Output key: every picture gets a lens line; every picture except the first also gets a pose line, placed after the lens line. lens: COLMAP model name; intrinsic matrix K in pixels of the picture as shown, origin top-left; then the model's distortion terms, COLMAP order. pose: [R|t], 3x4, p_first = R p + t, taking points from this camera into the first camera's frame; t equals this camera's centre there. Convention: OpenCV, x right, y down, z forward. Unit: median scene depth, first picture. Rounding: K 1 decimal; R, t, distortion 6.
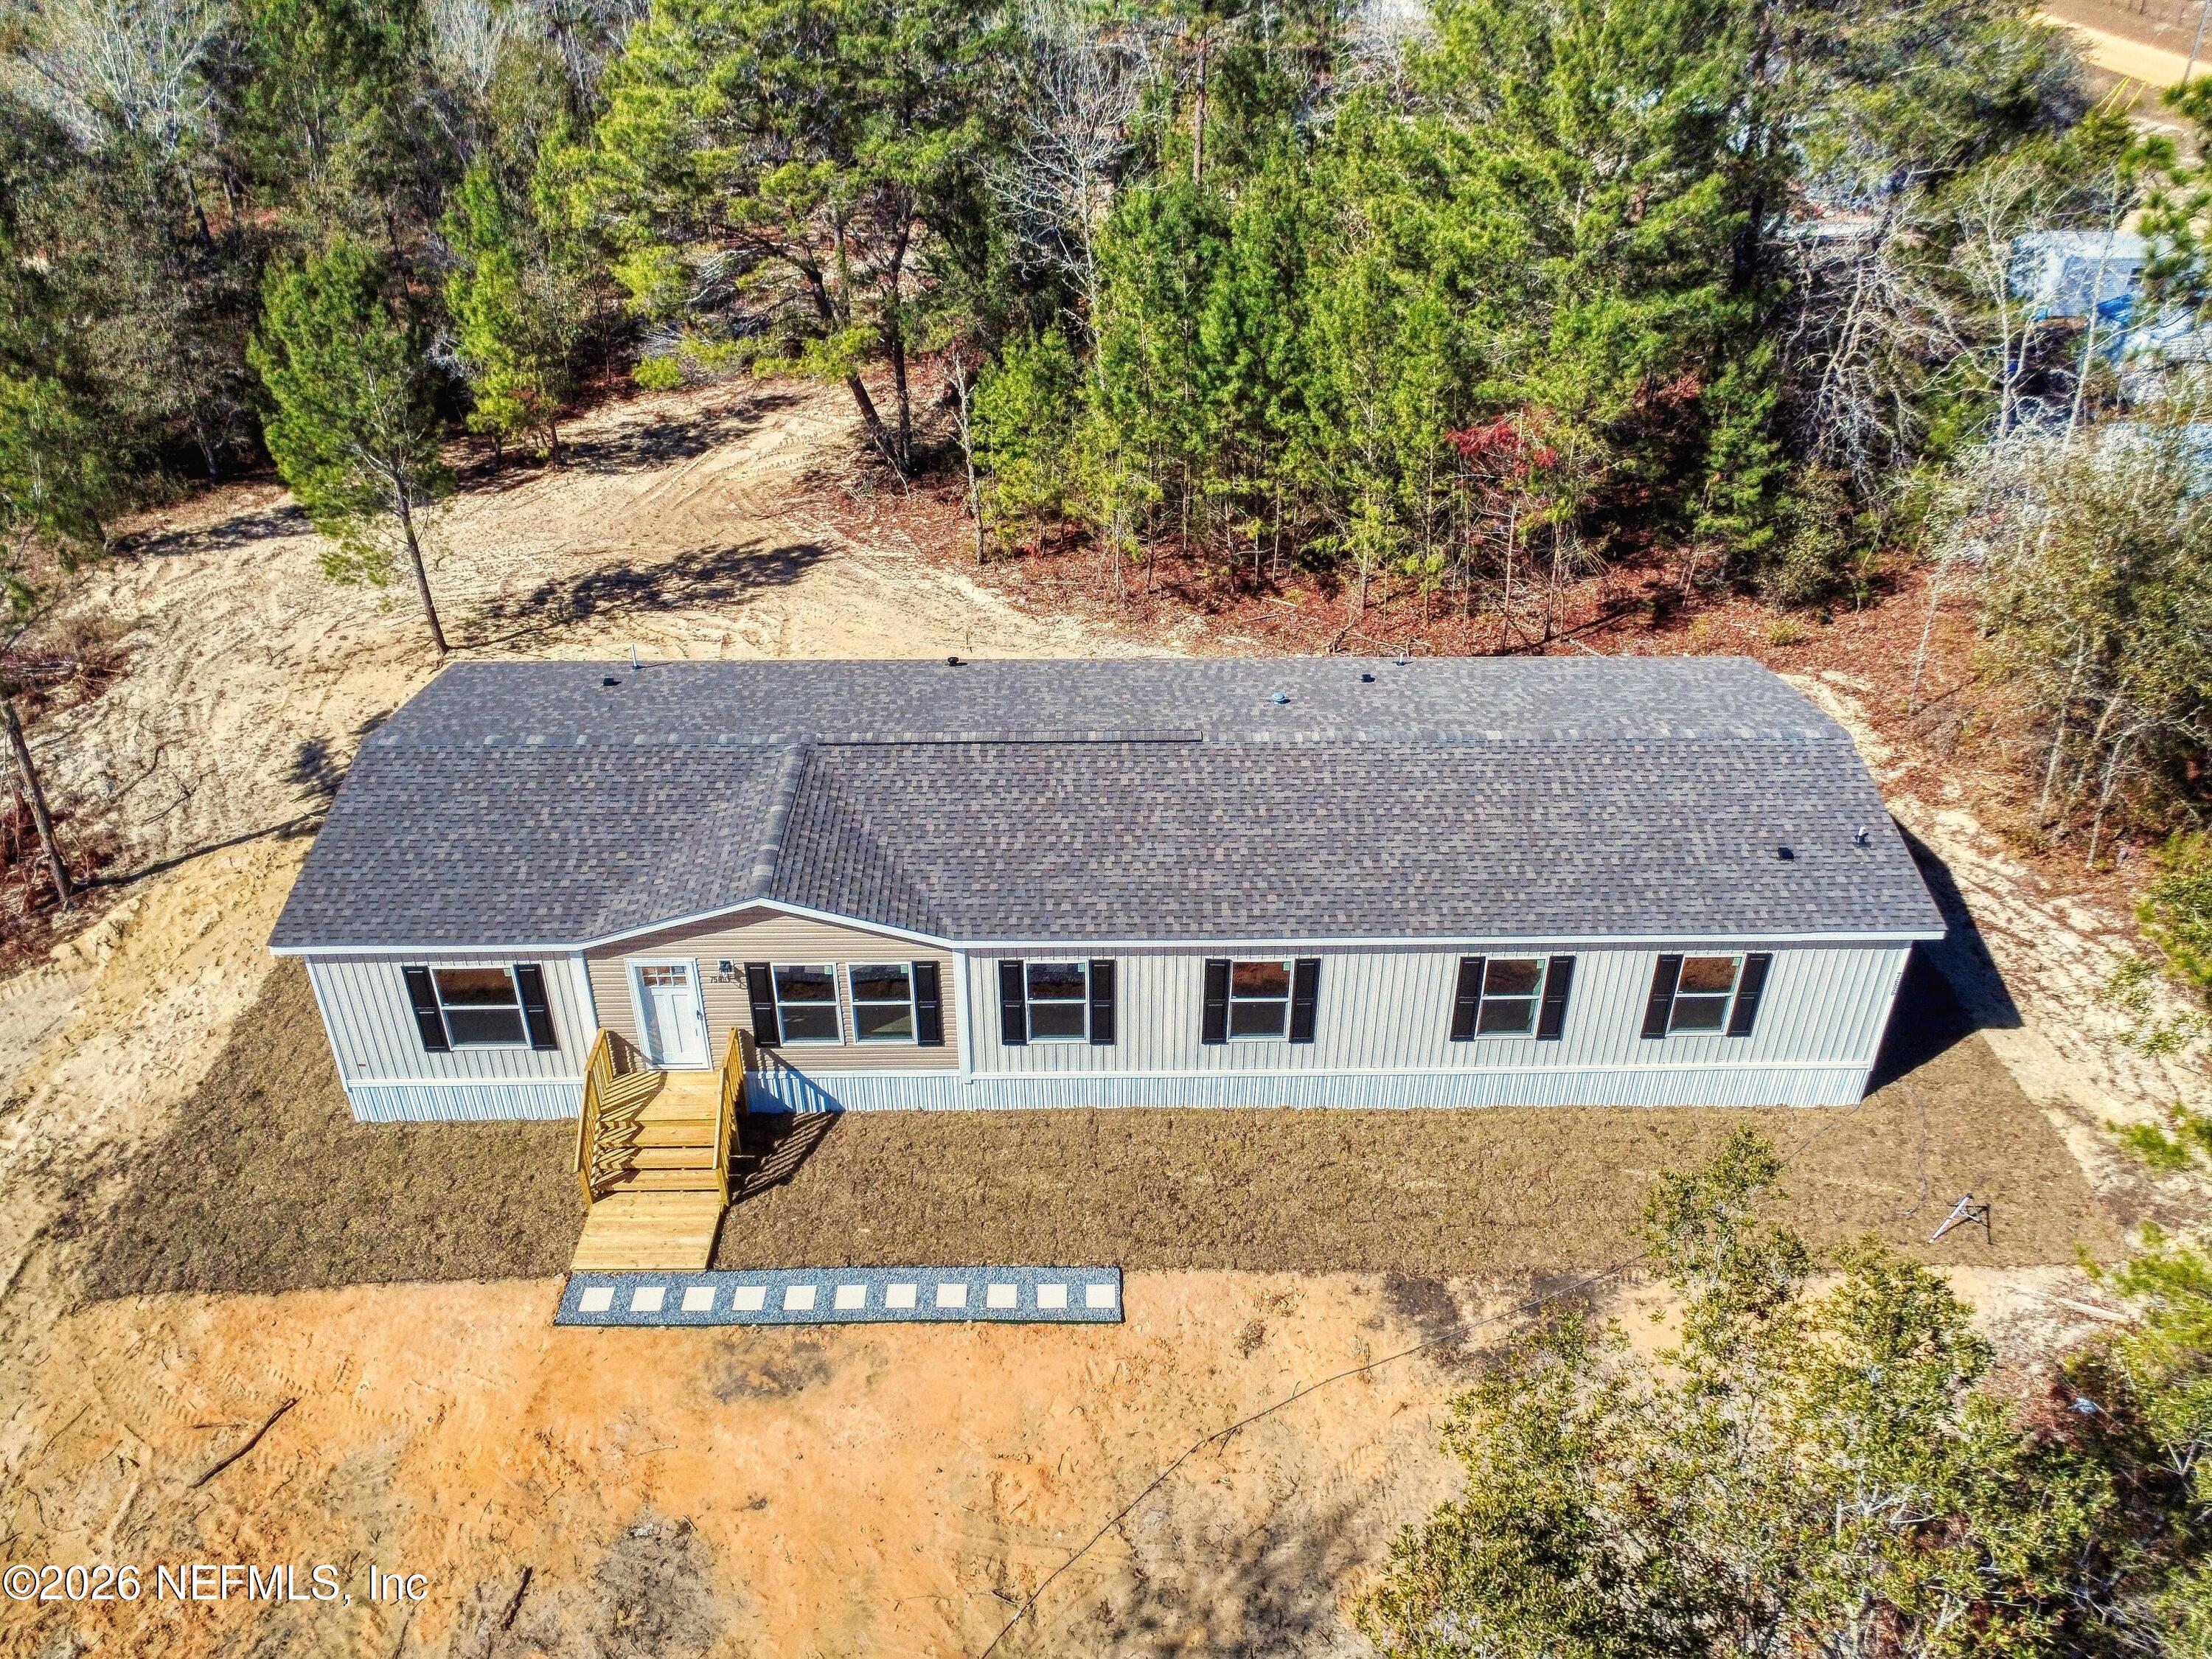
lens RADIAL K [[1671.4, 0, 1148.0], [0, 1671.4, 832.2], [0, 0, 1]] dist [-0.004499, 0.011202]
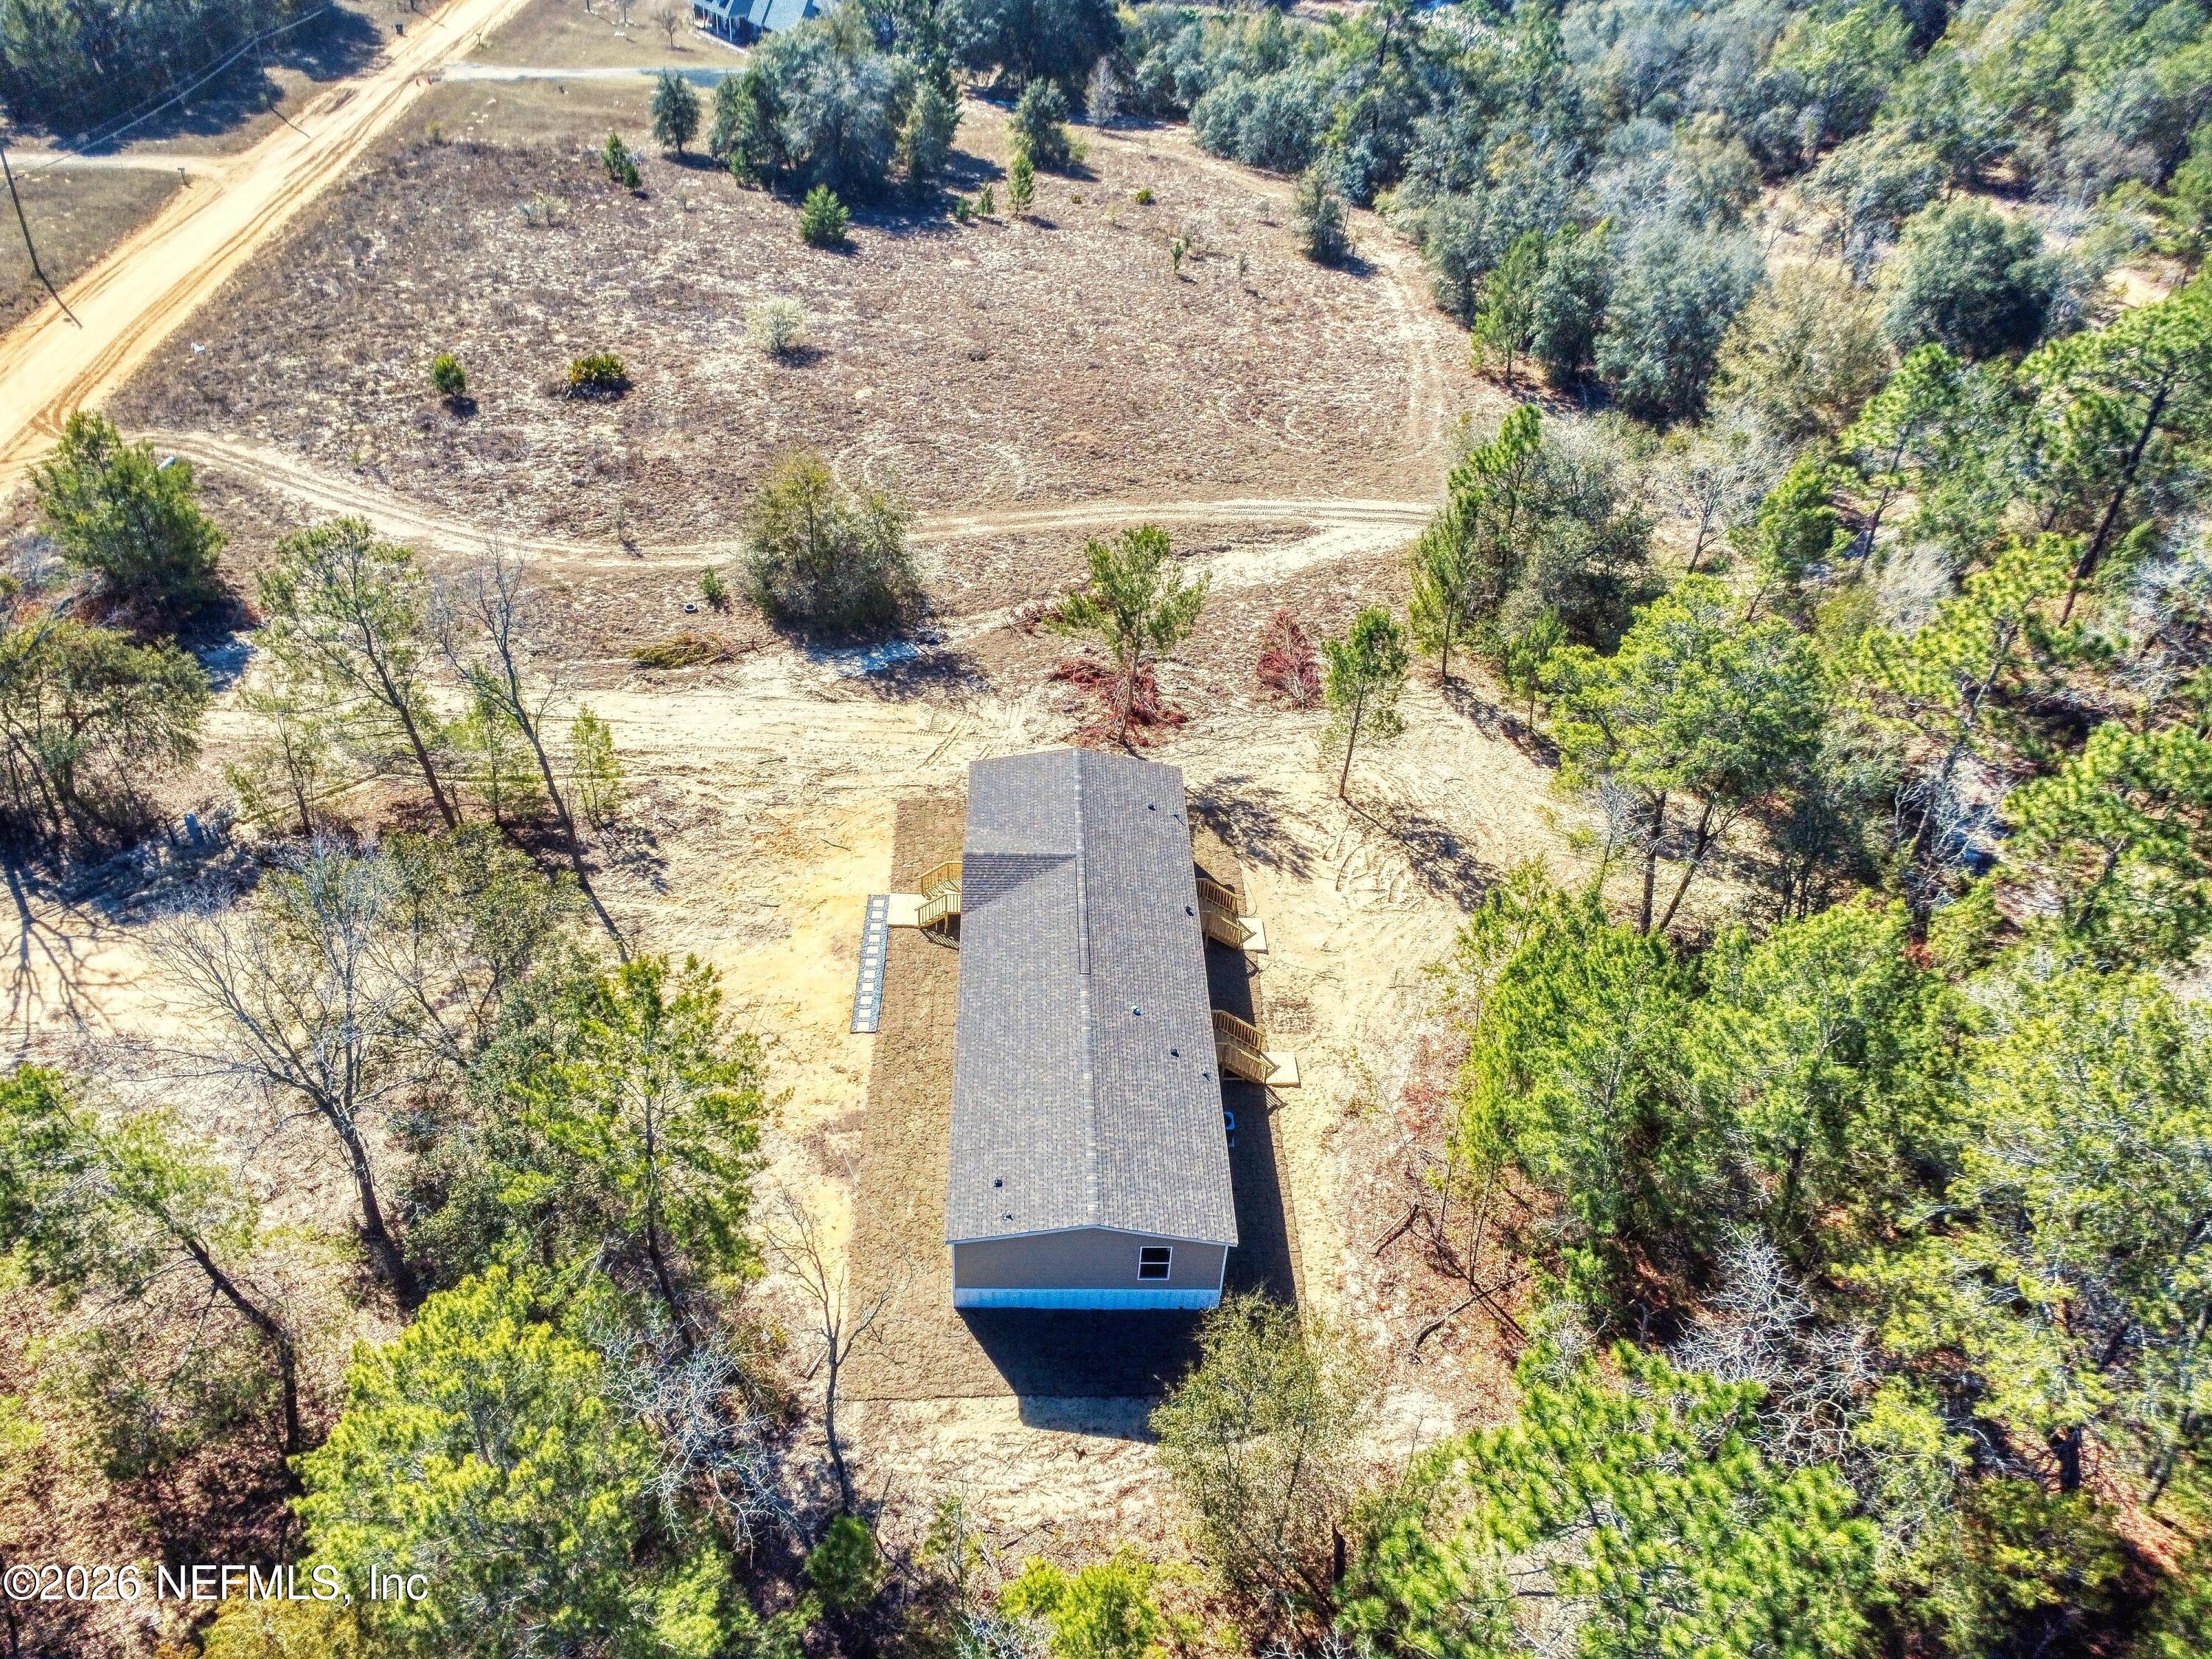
lens RADIAL K [[1671.4, 0, 1148.0], [0, 1671.4, 832.2], [0, 0, 1]] dist [-0.004499, 0.011202]
pose [[0.018128, 0.602229, -0.798117, 1.798322], [-0.608511, 0.640030, 0.469121, -1.353929], [0.793338, 0.477159, 0.378066, 0.200056]]
